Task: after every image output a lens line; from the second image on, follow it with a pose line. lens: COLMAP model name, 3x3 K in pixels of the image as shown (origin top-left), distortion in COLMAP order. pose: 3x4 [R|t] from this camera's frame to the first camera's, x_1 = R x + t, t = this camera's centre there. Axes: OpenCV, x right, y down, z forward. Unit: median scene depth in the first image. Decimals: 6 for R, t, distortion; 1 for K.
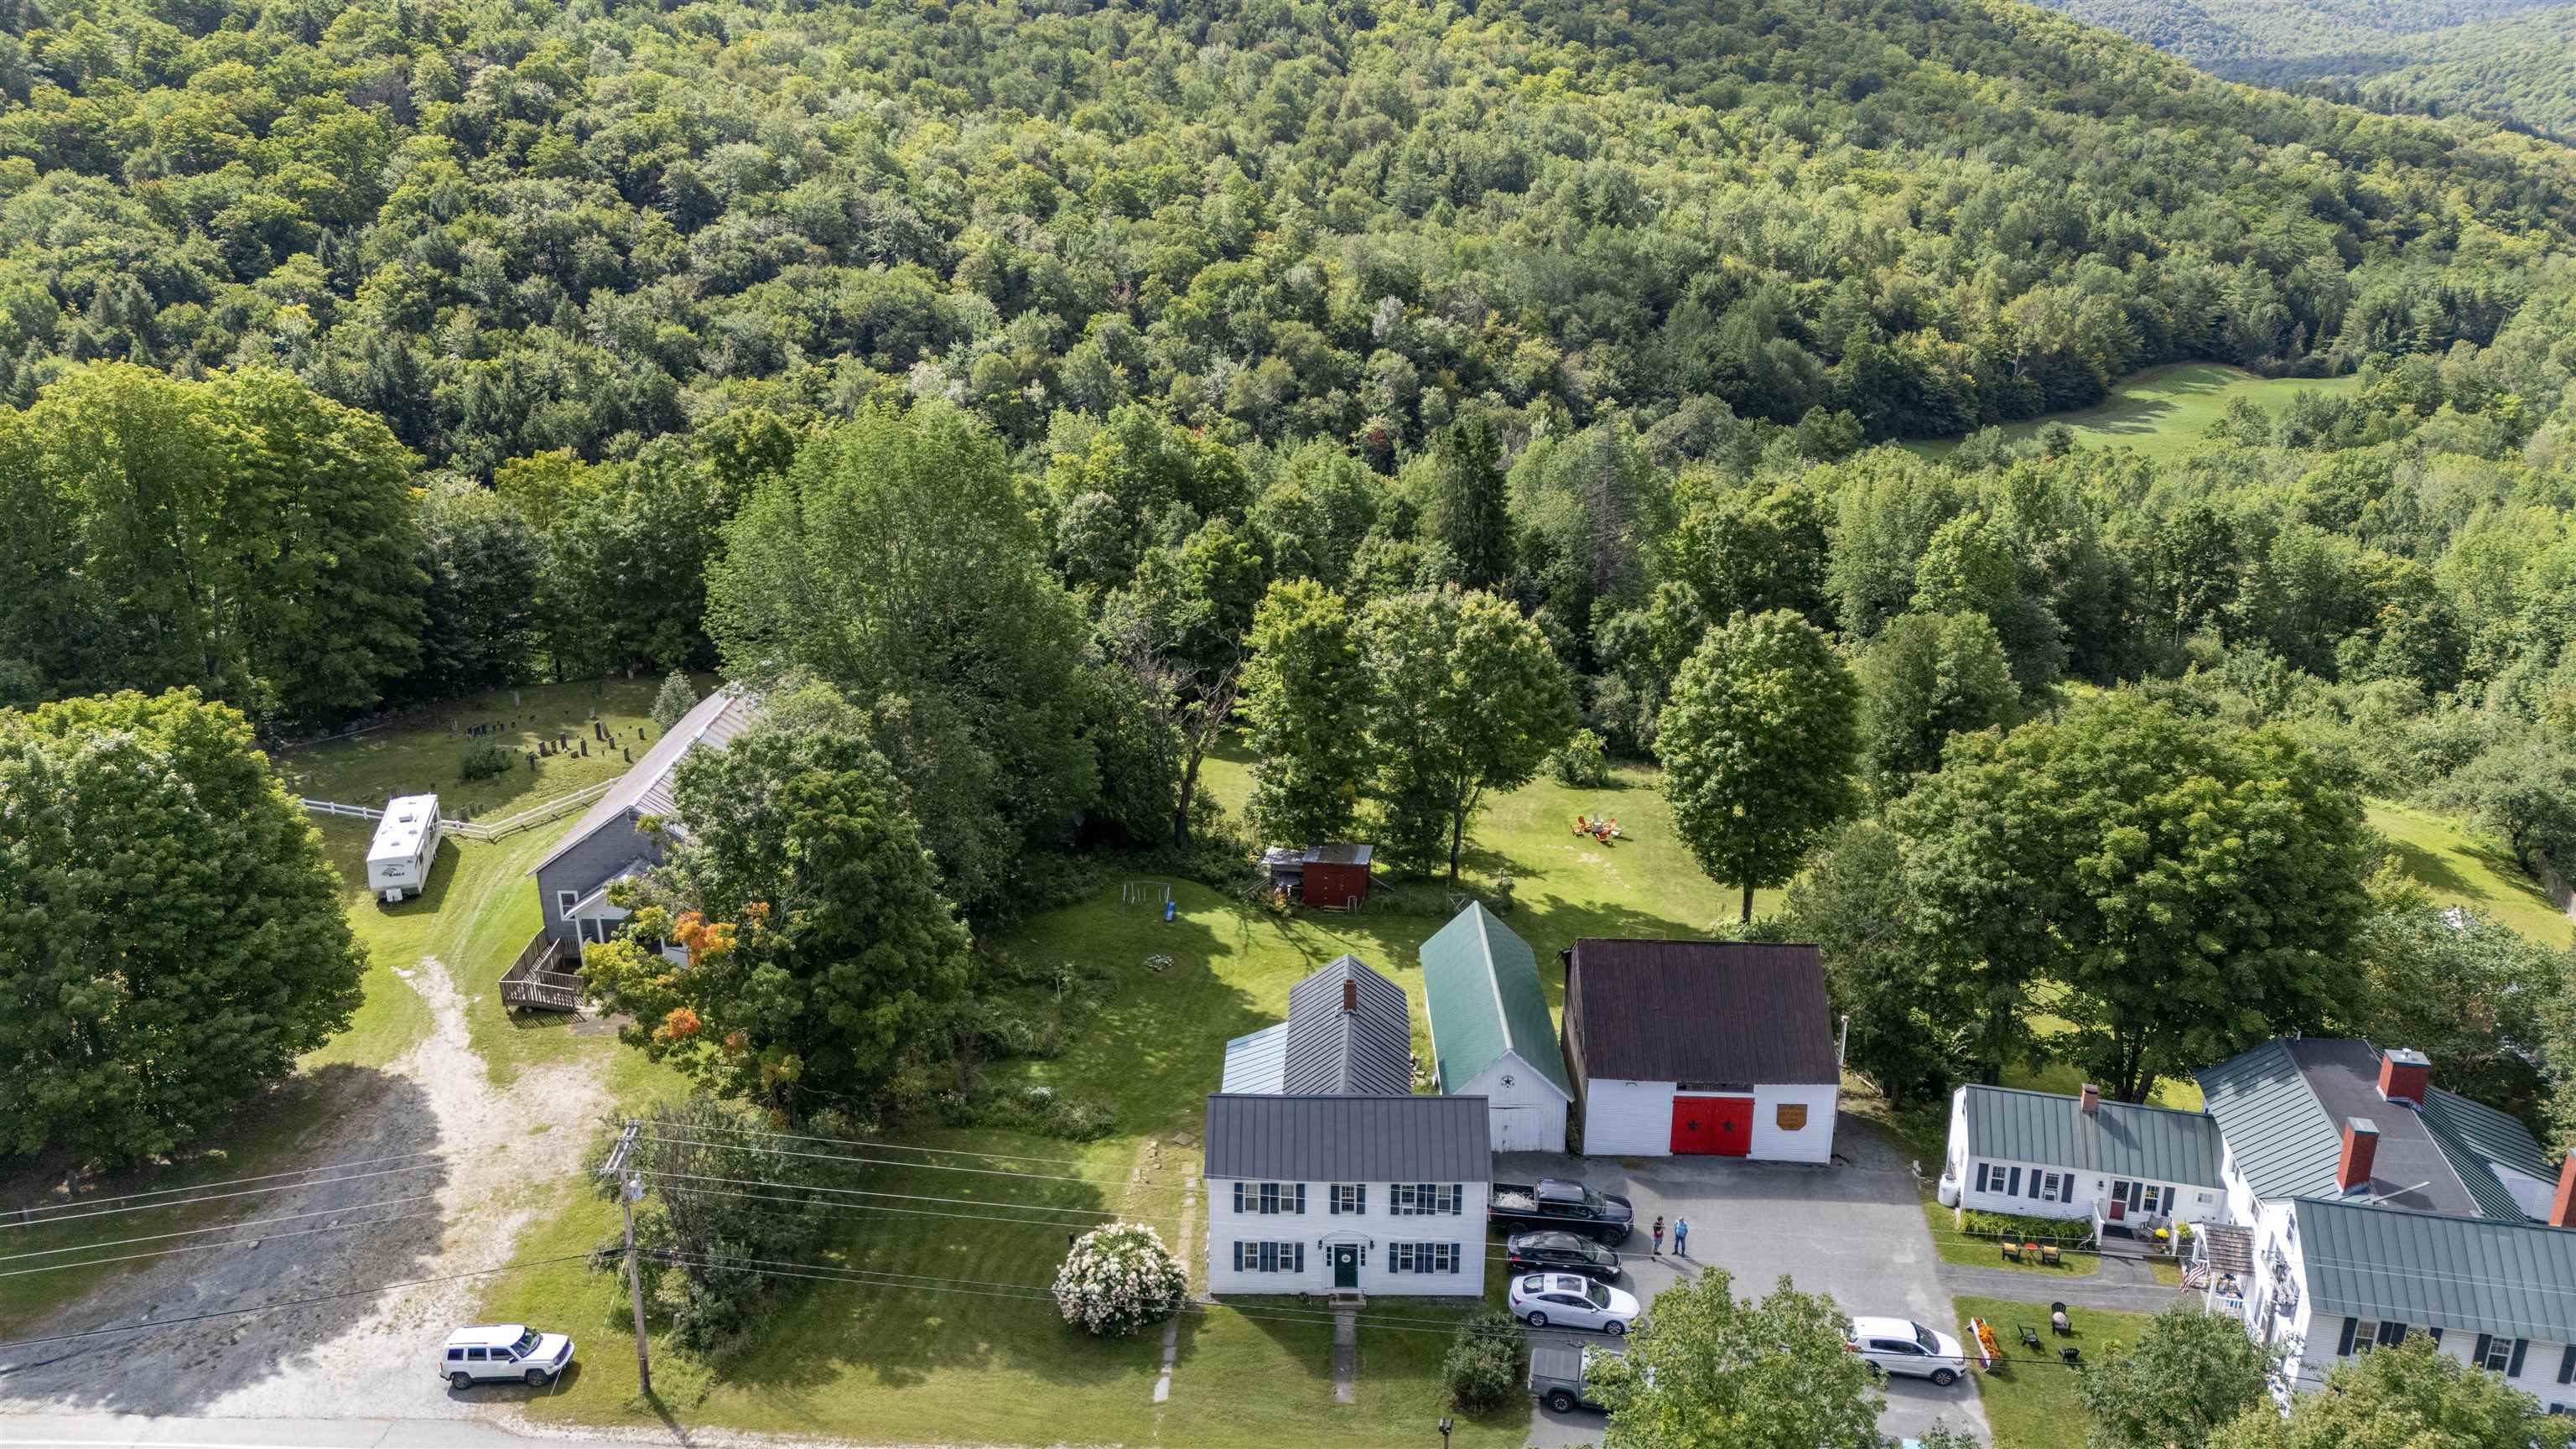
lens RADIAL K [[1894.3, 0, 1288.0], [0, 1894.3, 724.5], [0, 0, 1]] dist [0.082032, -0.101202]
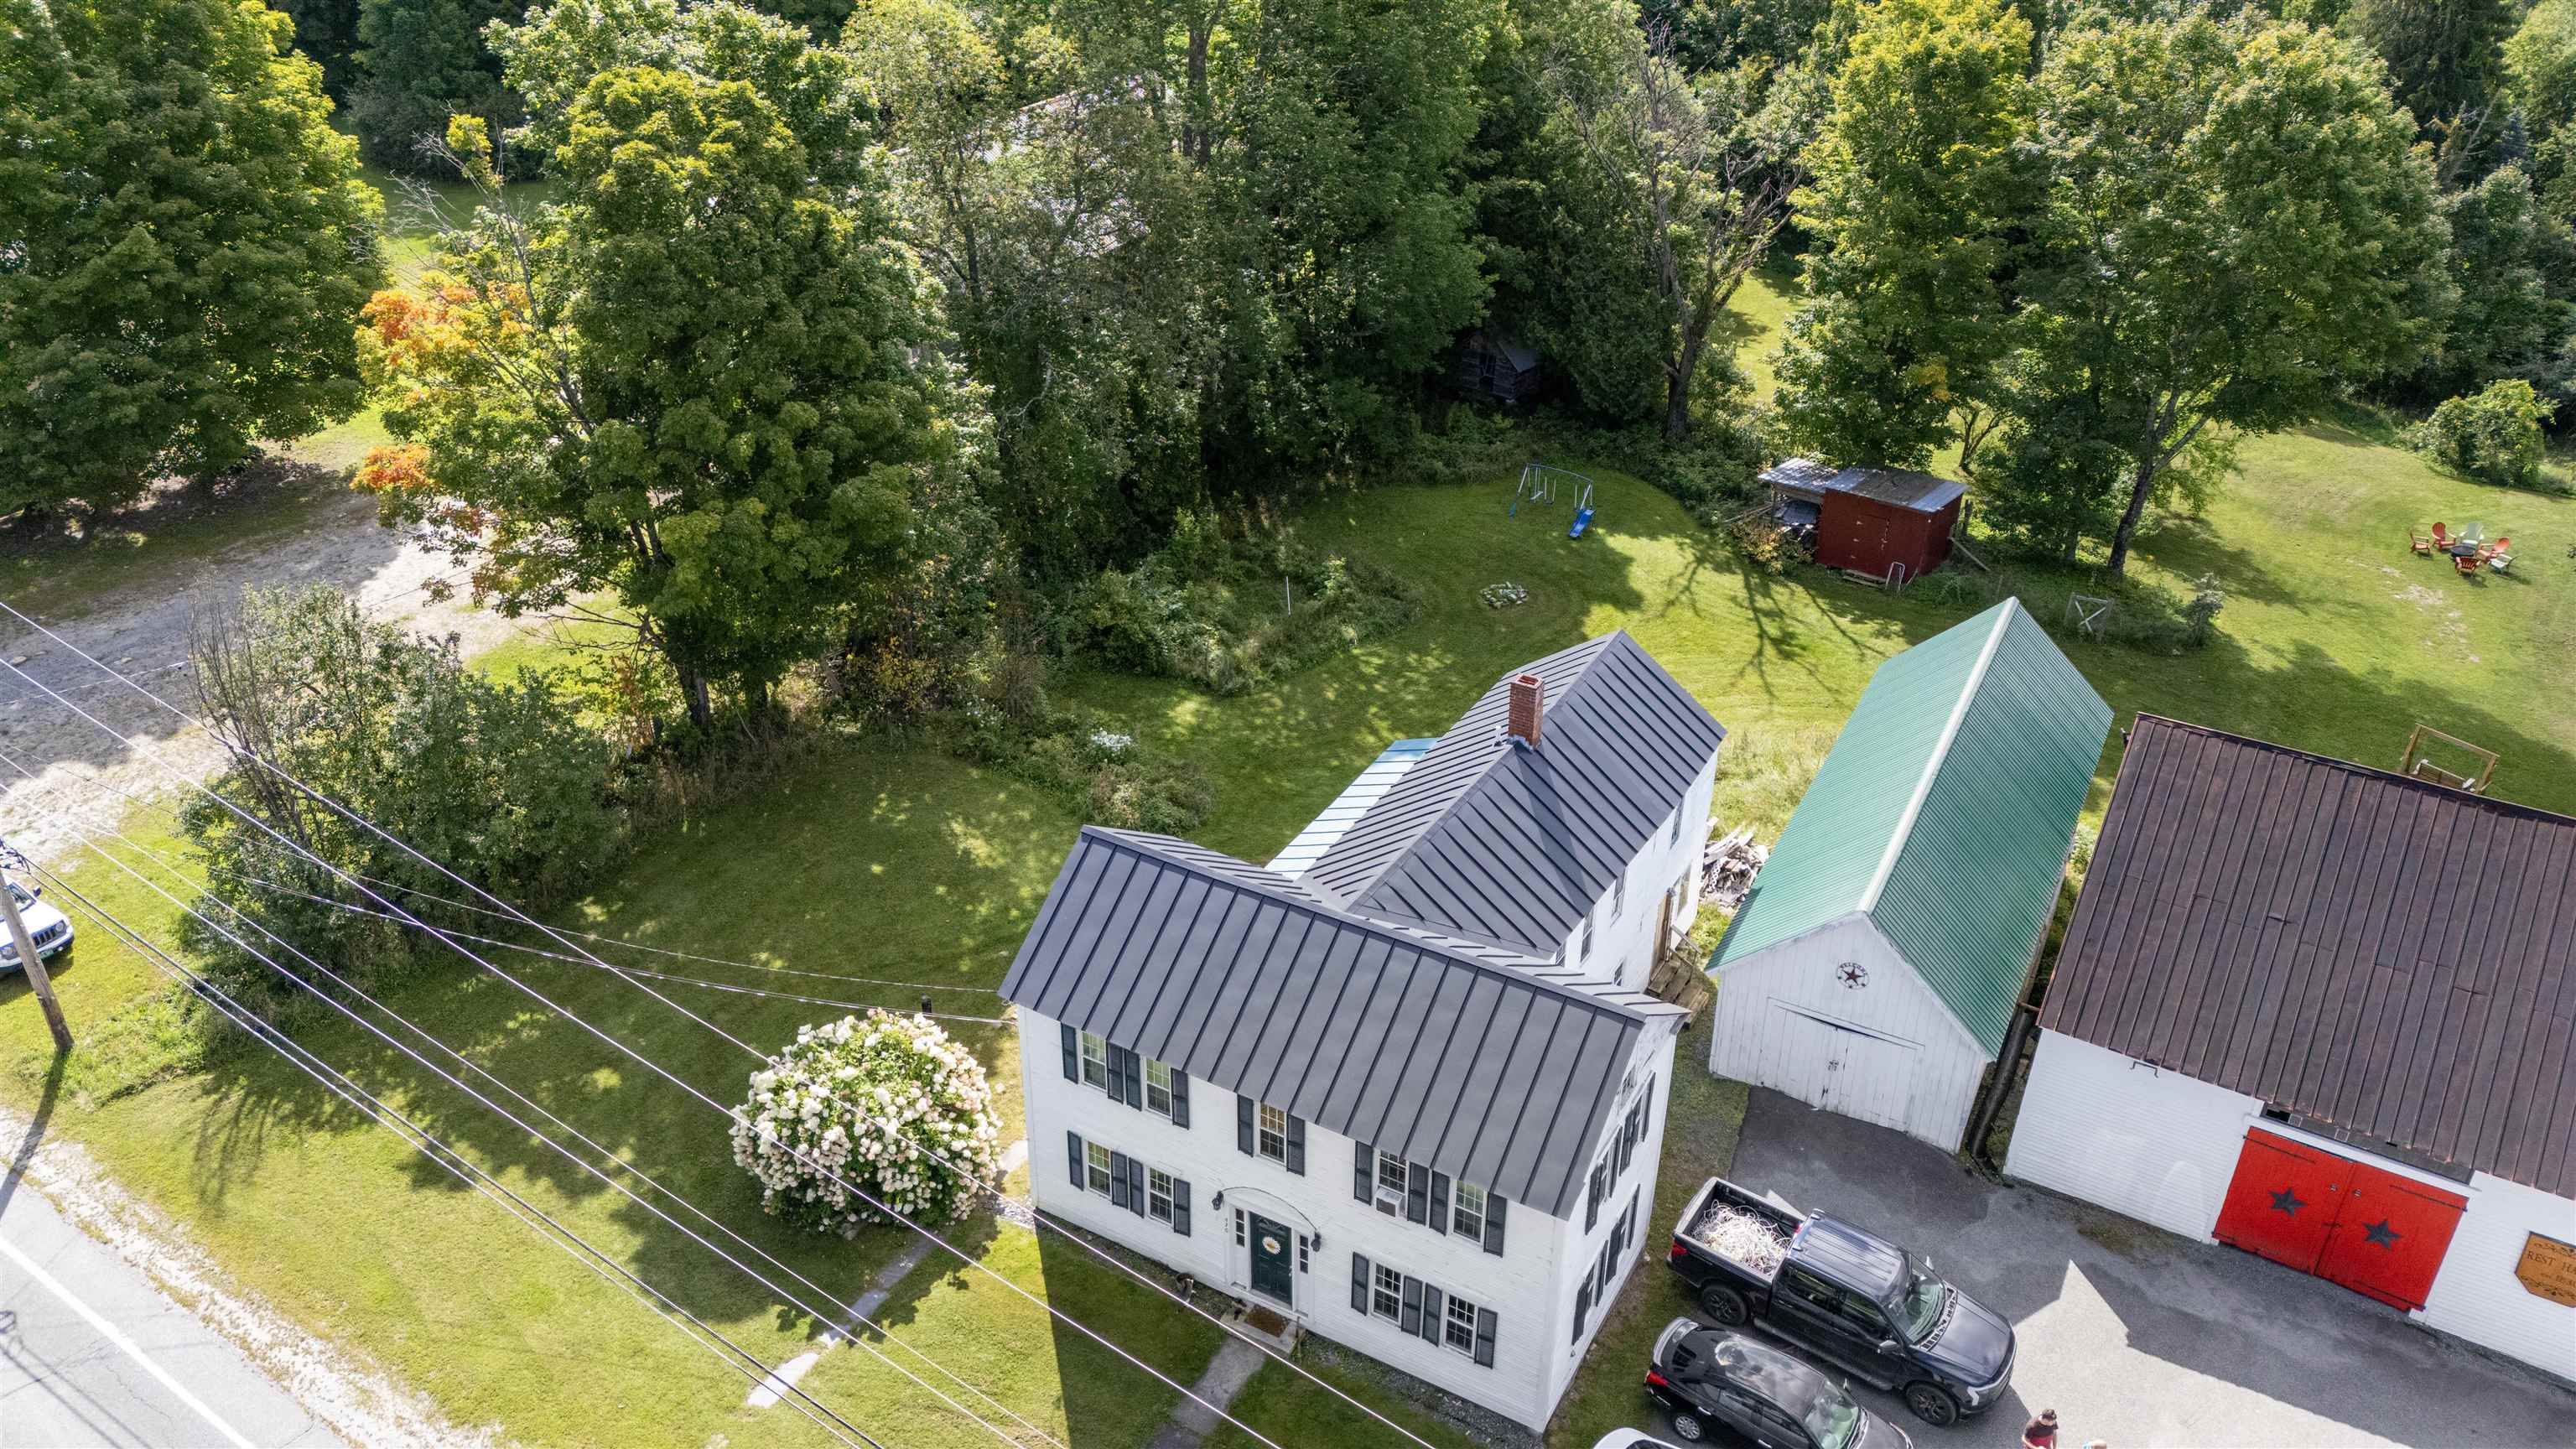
lens RADIAL K [[1894.3, 0, 1288.0], [0, 1894.3, 724.5], [0, 0, 1]] dist [0.082032, -0.101202]
pose [[0.873434, 0.245167, -0.420721, 0.137746], [-0.160433, 0.960652, 0.226736, 0.039164], [0.459754, -0.130541, 0.878399, 0.433380]]
